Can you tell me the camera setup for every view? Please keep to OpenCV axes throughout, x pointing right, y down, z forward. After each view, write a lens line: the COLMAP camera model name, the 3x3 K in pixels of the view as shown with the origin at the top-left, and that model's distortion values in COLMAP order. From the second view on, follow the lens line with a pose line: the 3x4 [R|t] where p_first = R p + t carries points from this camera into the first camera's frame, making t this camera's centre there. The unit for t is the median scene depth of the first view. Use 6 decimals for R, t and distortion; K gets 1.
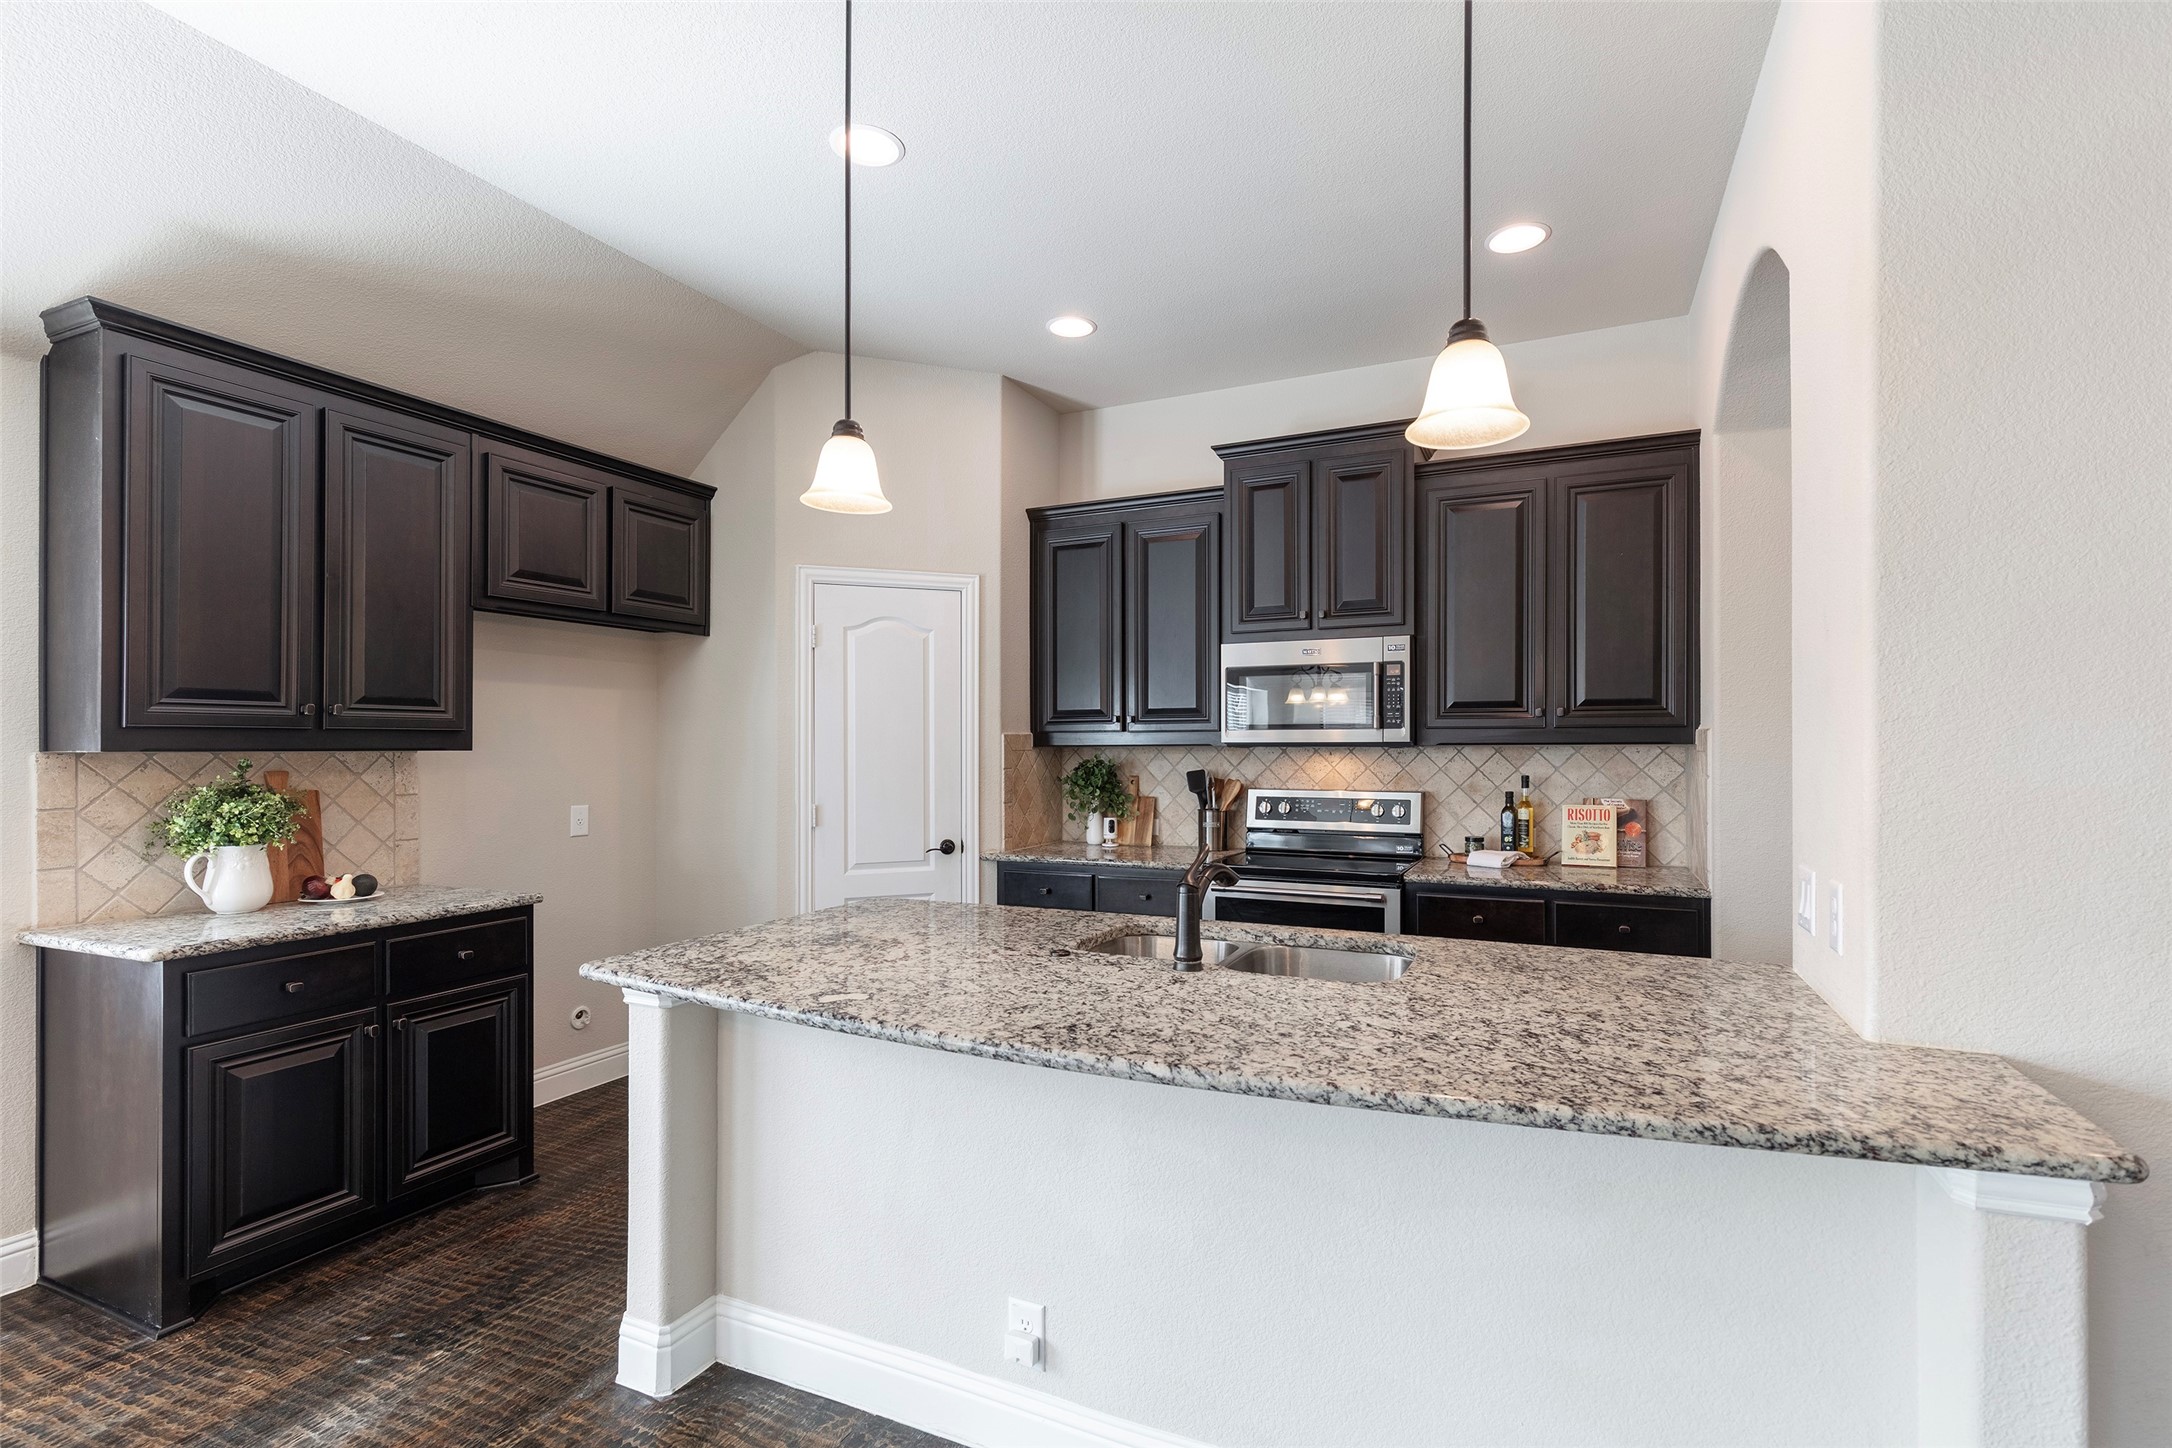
lens RADIAL K [[980.7, 0, 1108.4], [0, 980.7, 741.4], [0, 0, 1]] dist [0.009295, -0.001235]
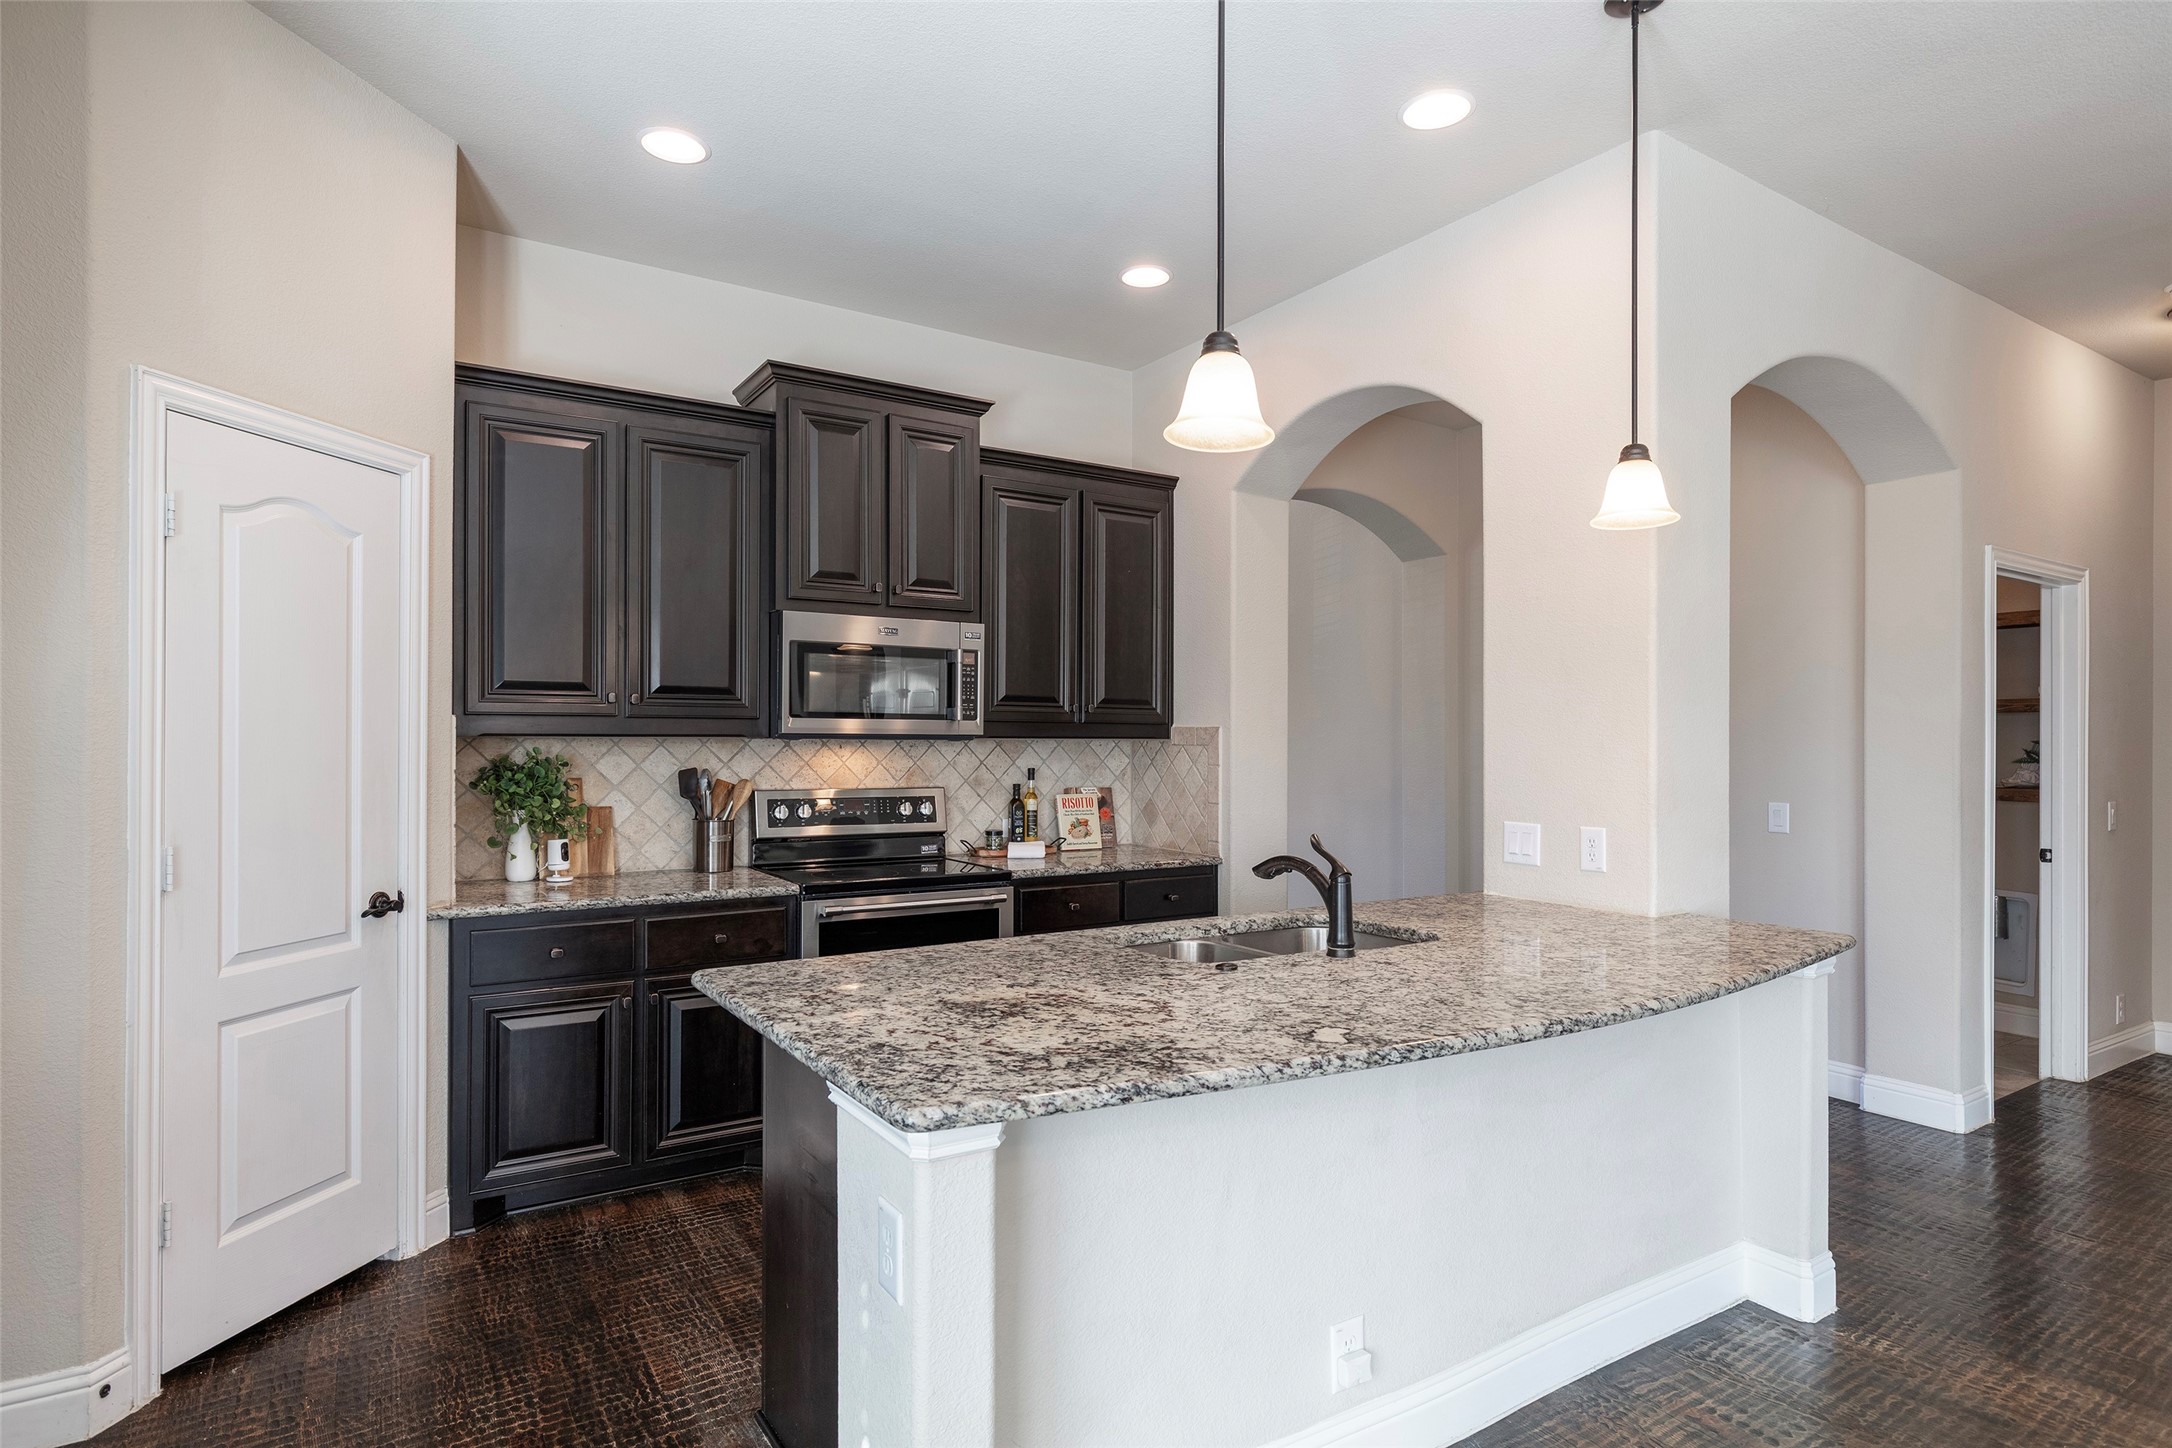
lens RADIAL K [[1159.8, 0, 1094.6], [0, 1159.8, 736.0], [0, 0, 1]] dist [0.008078, -0.000682]
pose [[0.541298, 0.006951, 0.840802, -0.557793], [-0.012595, 0.999921, -0.000158, 0.000589], [-0.840736, -0.010504, 0.541343, 0.282000]]
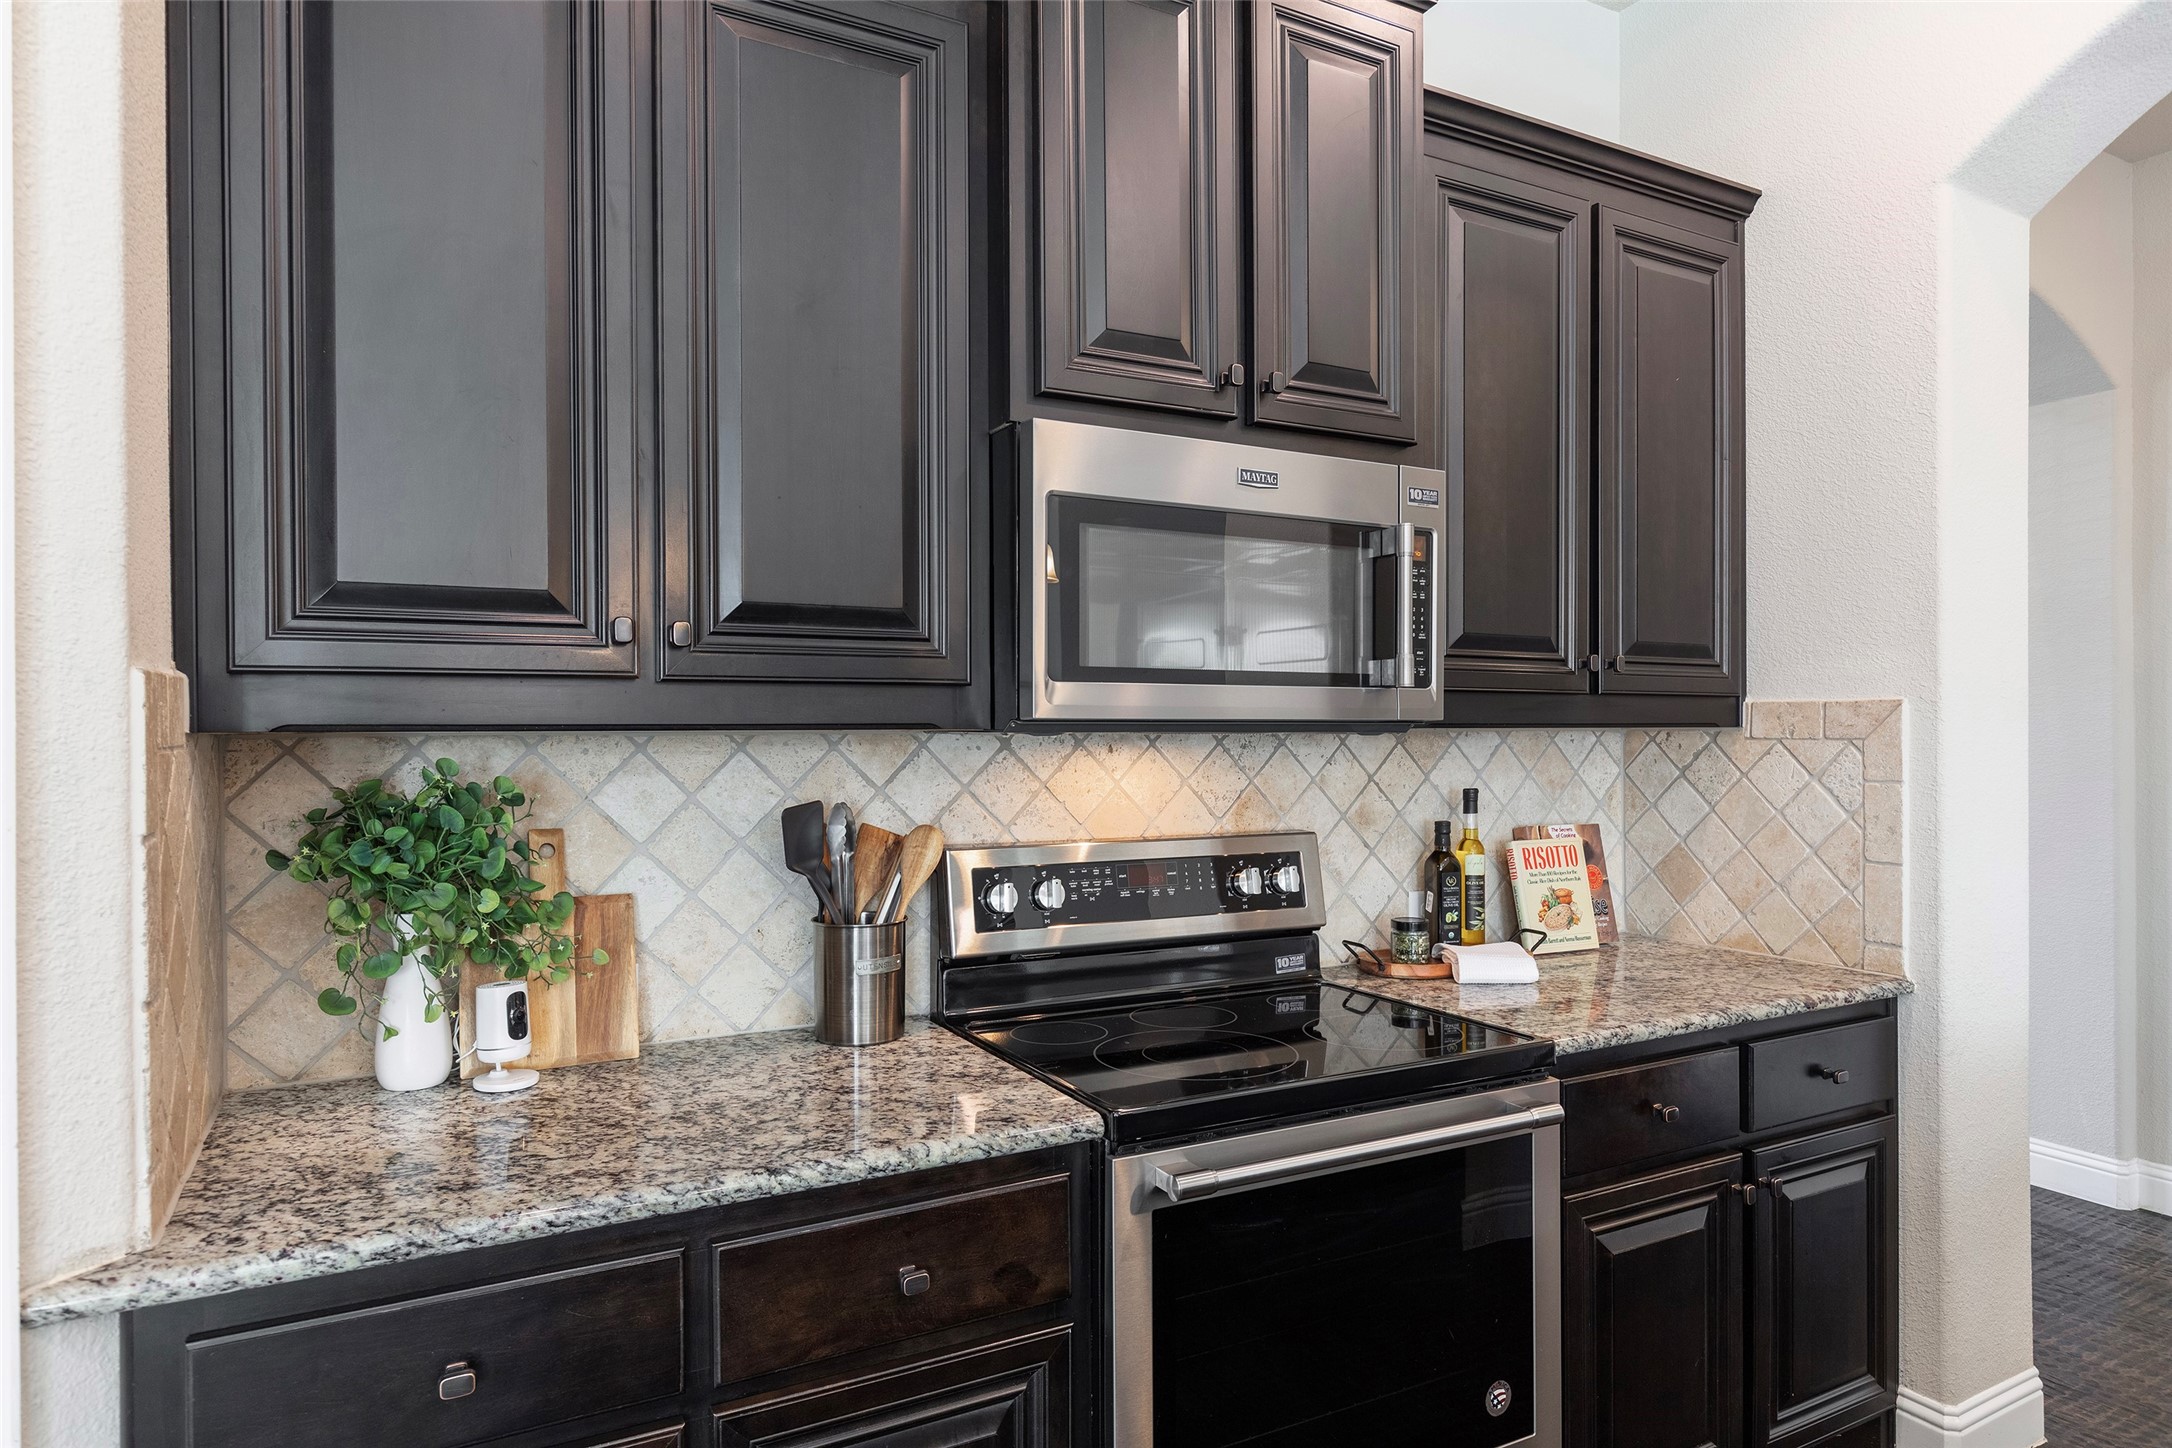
lens RADIAL K [[1291.6, 0, 1090.1], [0, 1291.6, 728.4], [0, 0, 1]] dist [0.004444, -0.000984]
pose [[0.602715, 0.002048, 0.797954, -0.222623], [-0.003845, 0.999993, 0.000338, 0.004335], [-0.797947, -0.003272, 0.602718, 0.746856]]
